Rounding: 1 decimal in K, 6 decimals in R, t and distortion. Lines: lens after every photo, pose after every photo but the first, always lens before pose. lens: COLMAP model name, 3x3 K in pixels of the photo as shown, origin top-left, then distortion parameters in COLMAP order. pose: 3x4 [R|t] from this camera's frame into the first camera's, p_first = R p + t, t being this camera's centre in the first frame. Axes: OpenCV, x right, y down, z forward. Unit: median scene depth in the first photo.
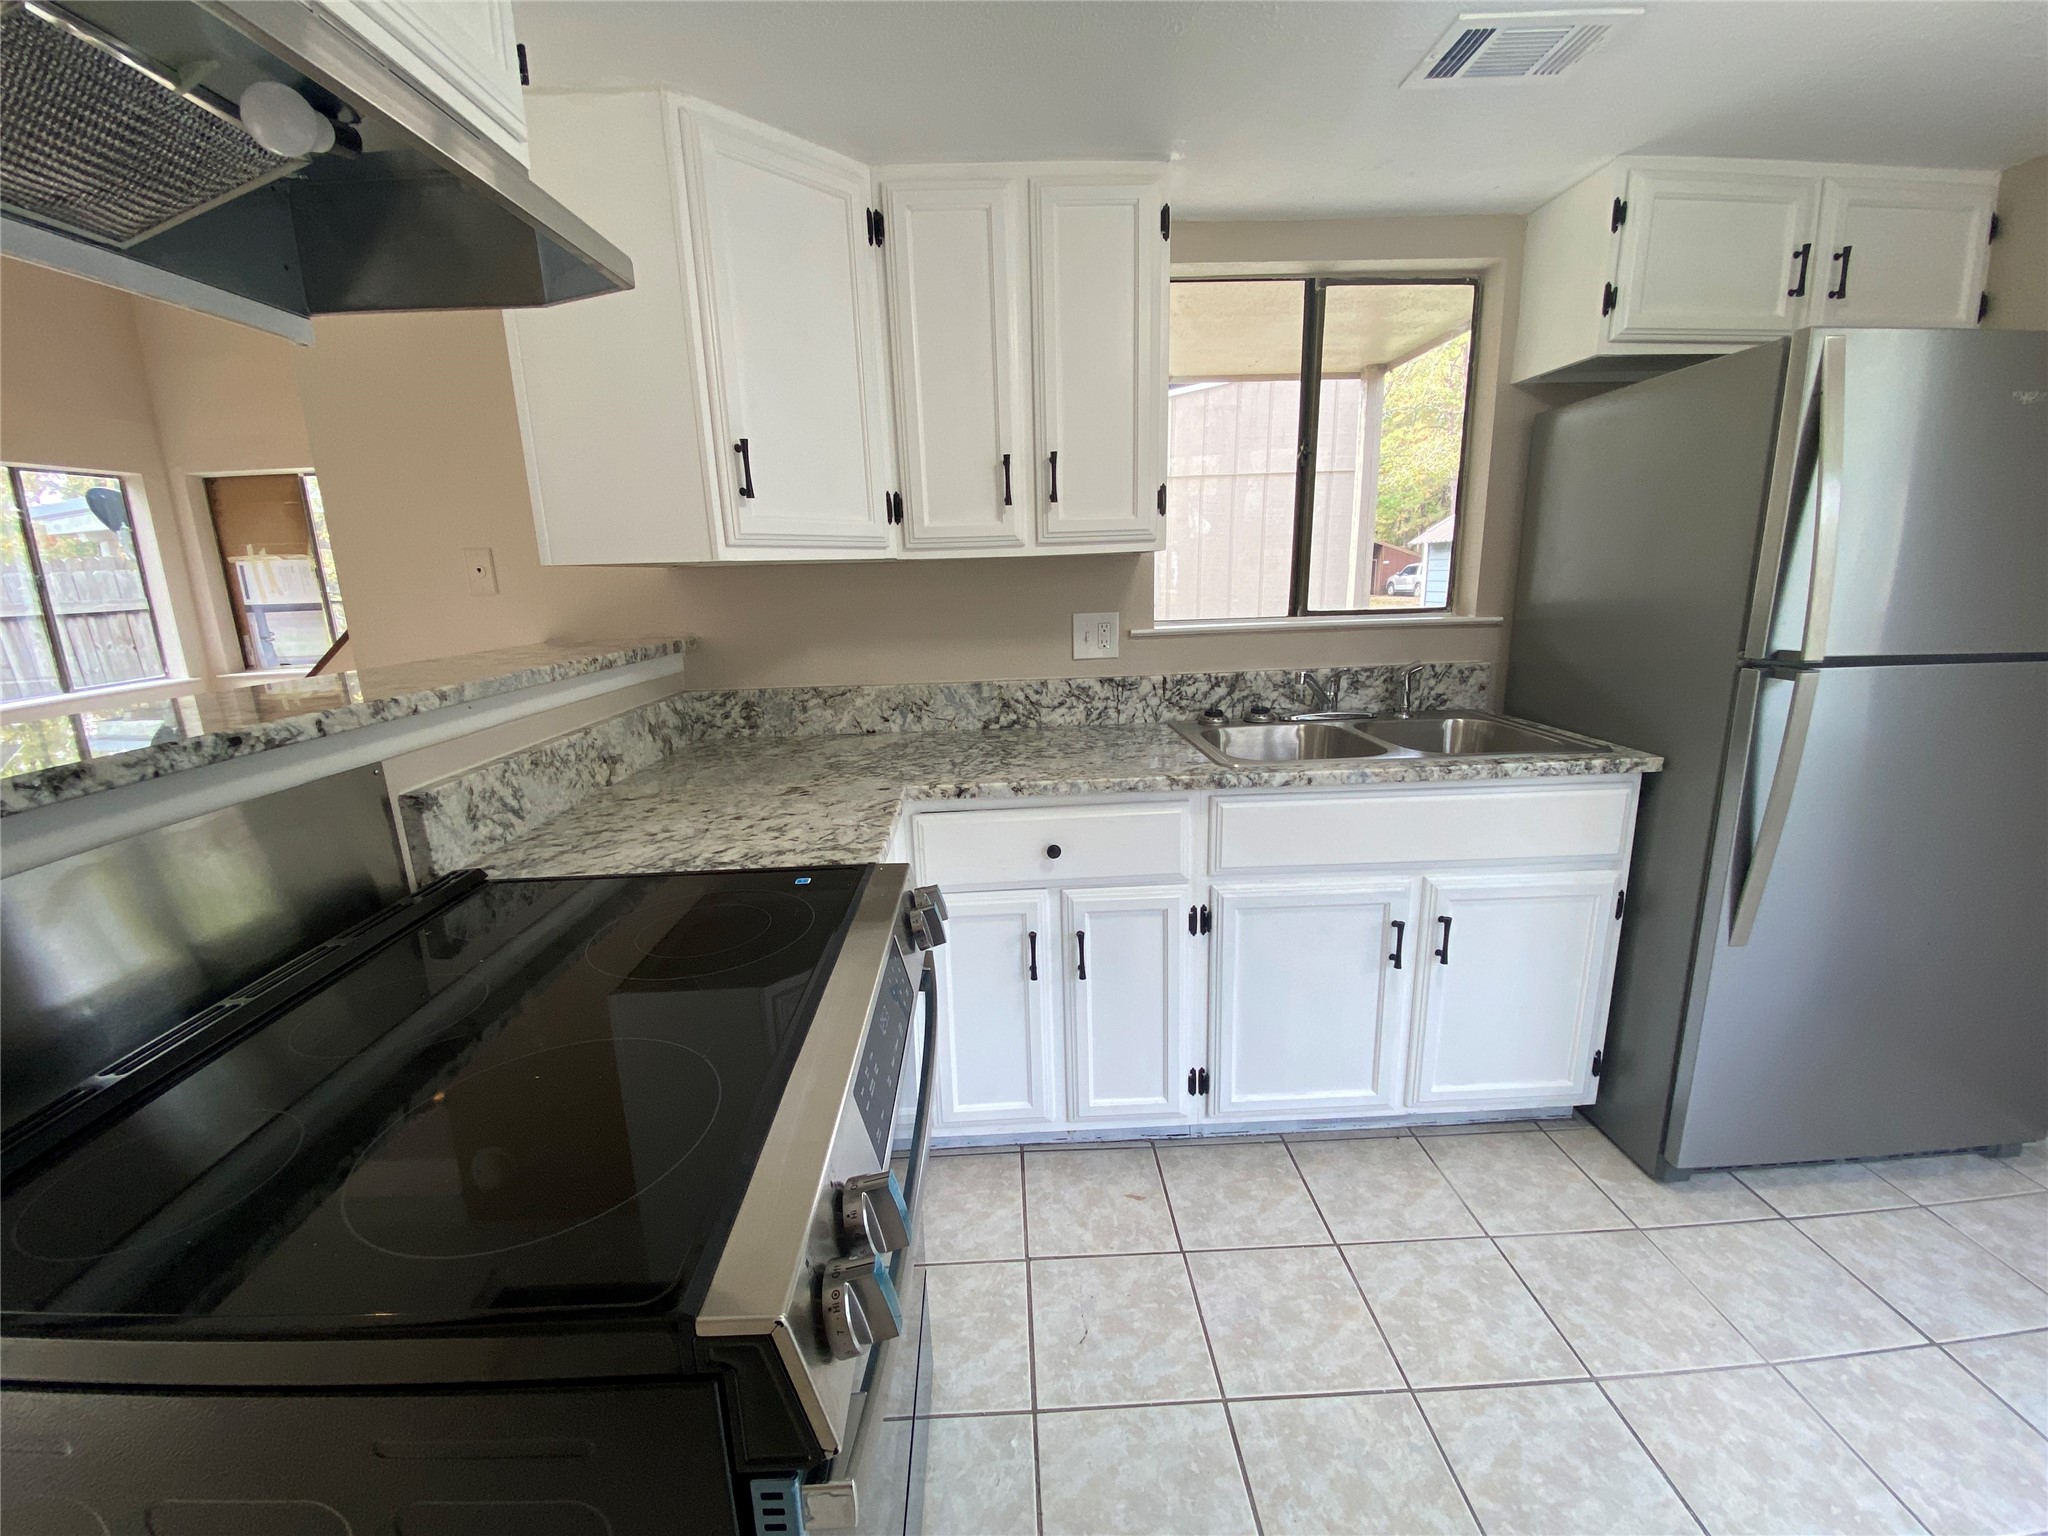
lens RADIAL K [[829.2, 0, 1022.2], [0, 829.2, 768.2], [0, 0, 1]] dist [0.021412, -0.021058]
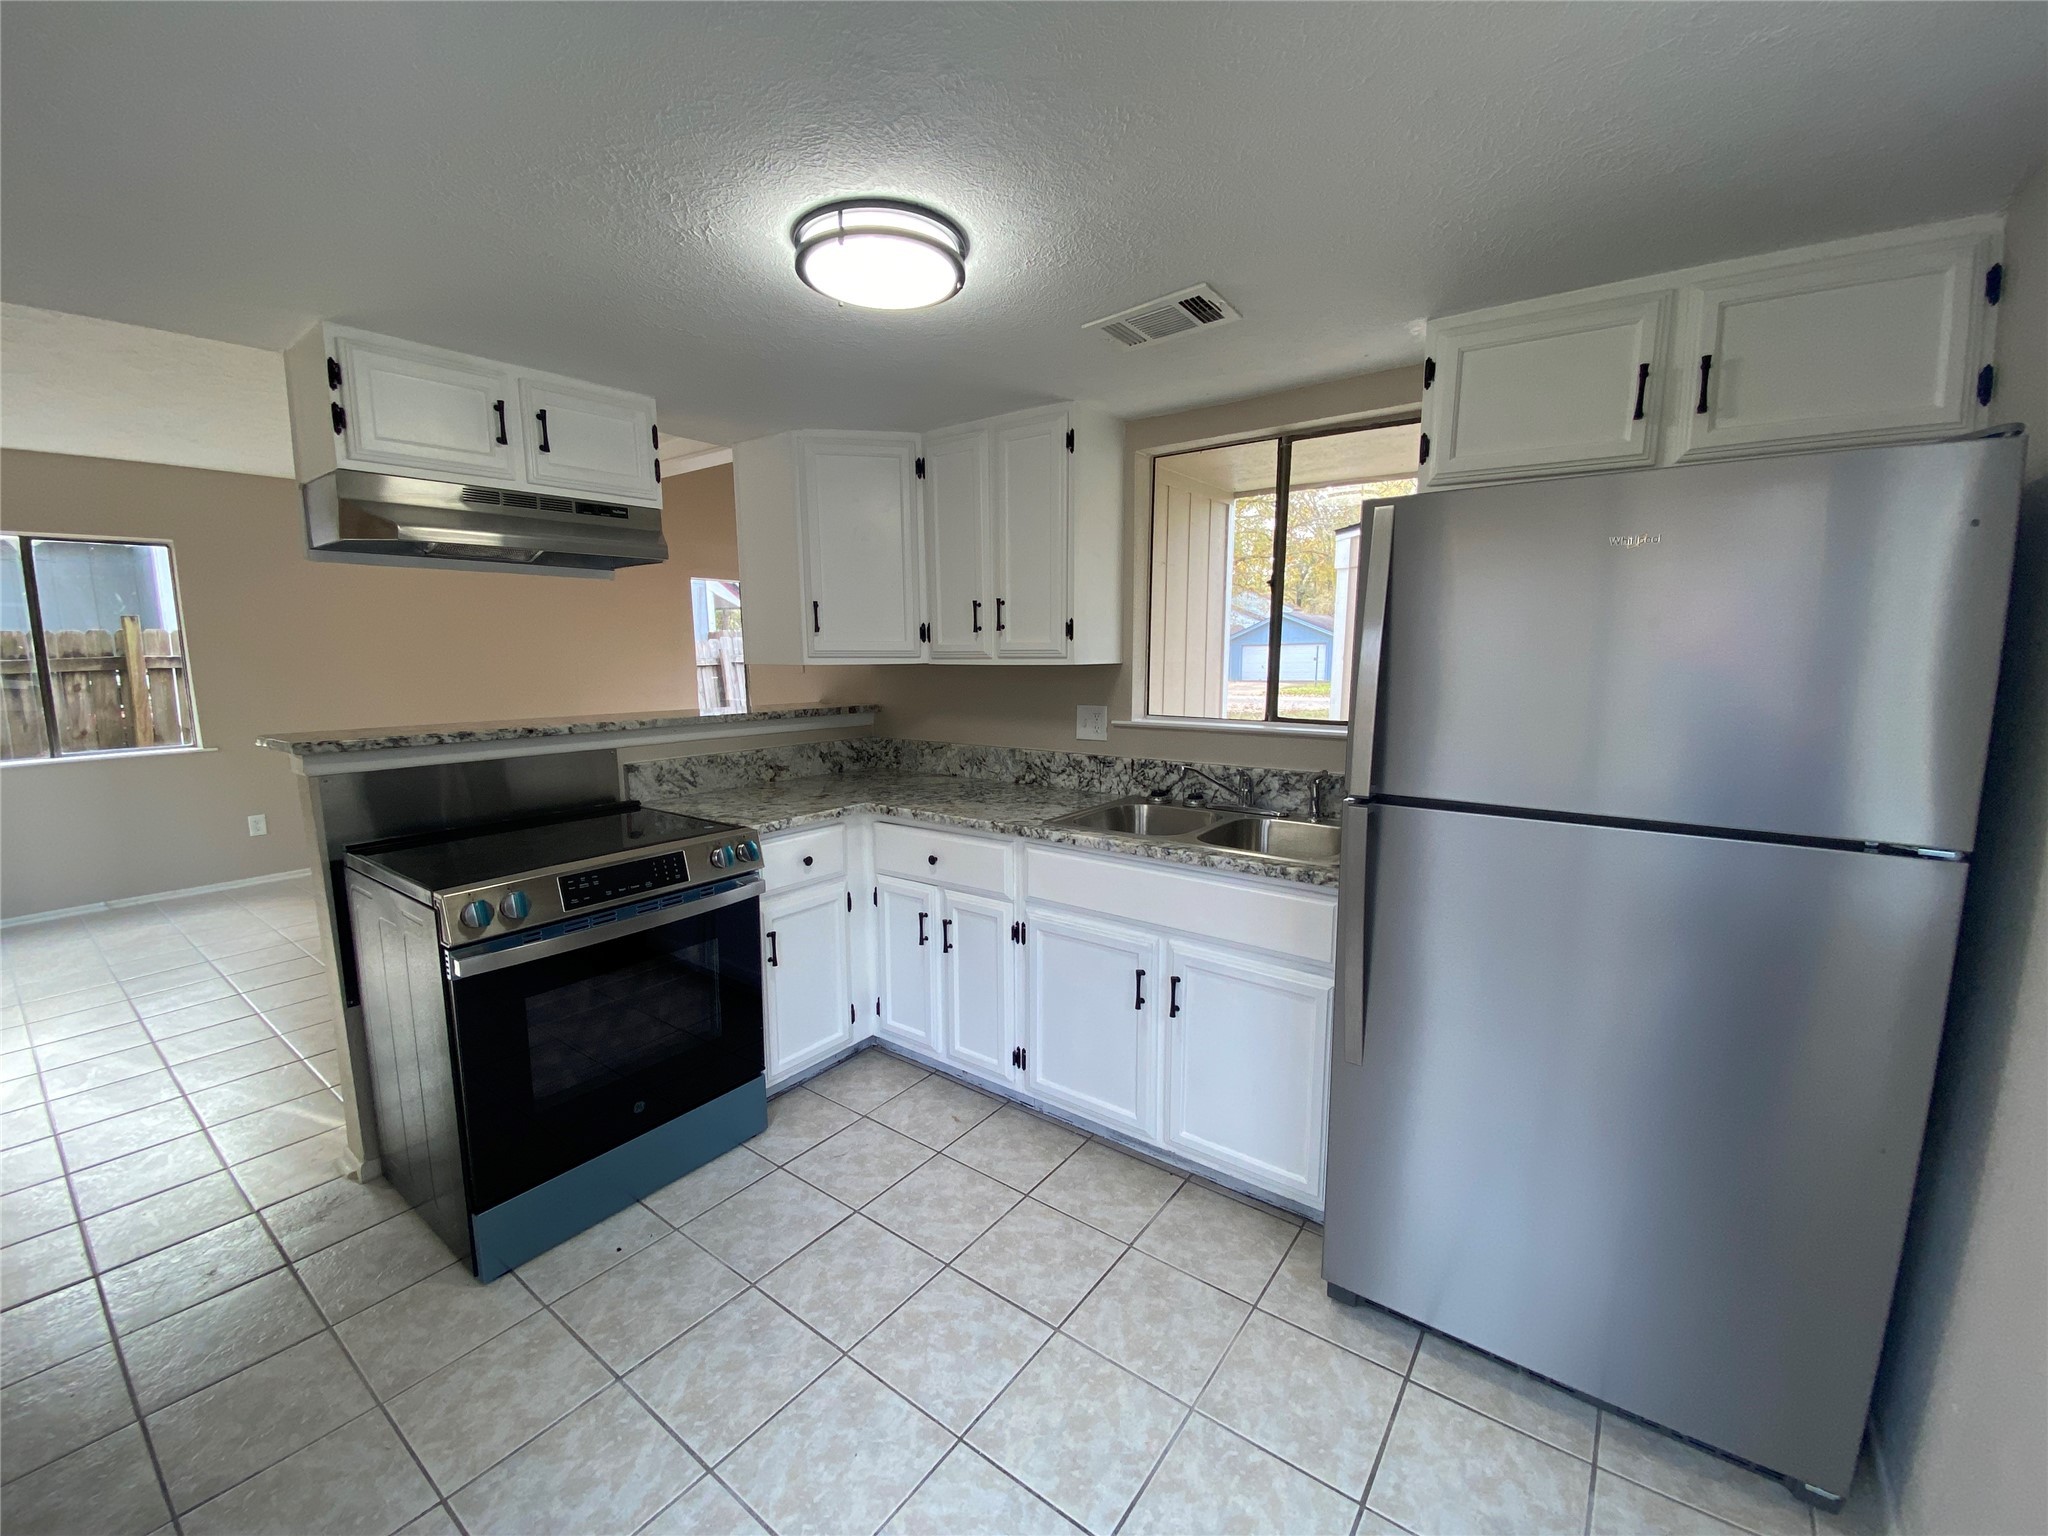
lens RADIAL K [[826.4, 0, 1022.7], [0, 826.4, 765.4], [0, 0, 1]] dist [0.029630, -0.029041]
pose [[0.781290, 0.112273, -0.613987, 0.968241], [-0.160162, 0.986814, -0.023356, -0.055136], [0.603269, 0.116585, 0.788970, -0.098308]]
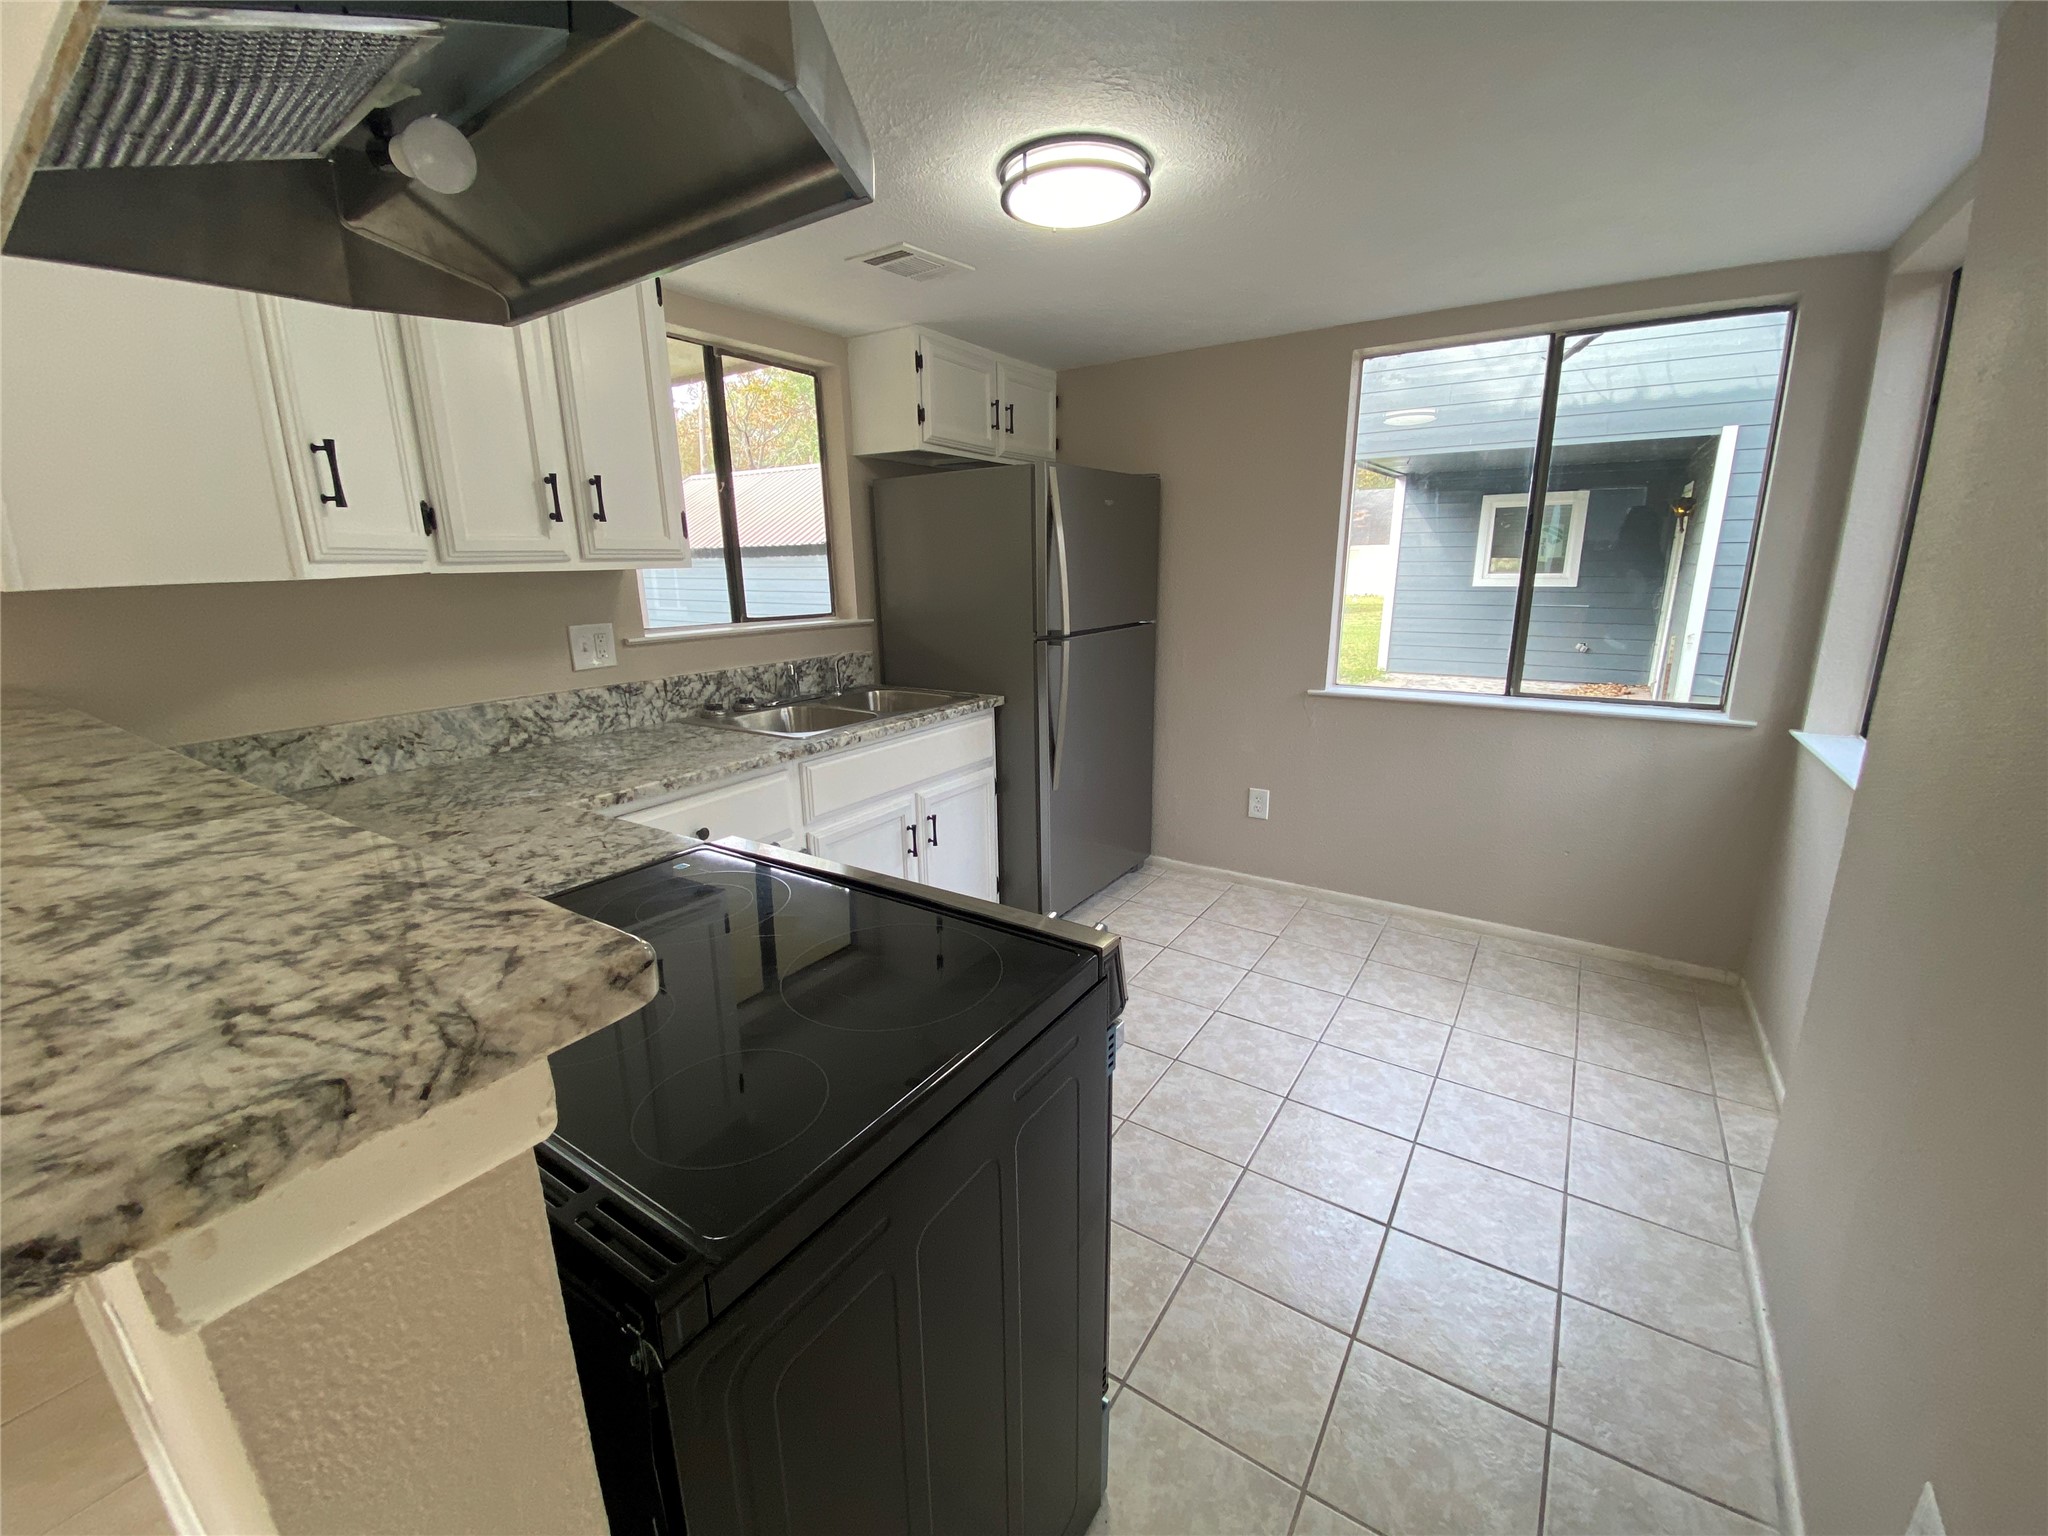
lens RADIAL K [[818.4, 0, 1066.1], [0, 818.4, 778.4], [0, 0, 1]] dist [0.001853, -0.021997]
pose [[0.545250, -0.189152, 0.816654, -0.538515], [0.177127, 0.978210, 0.108310, -0.006527], [-0.819346, 0.085595, 0.566873, -0.050056]]
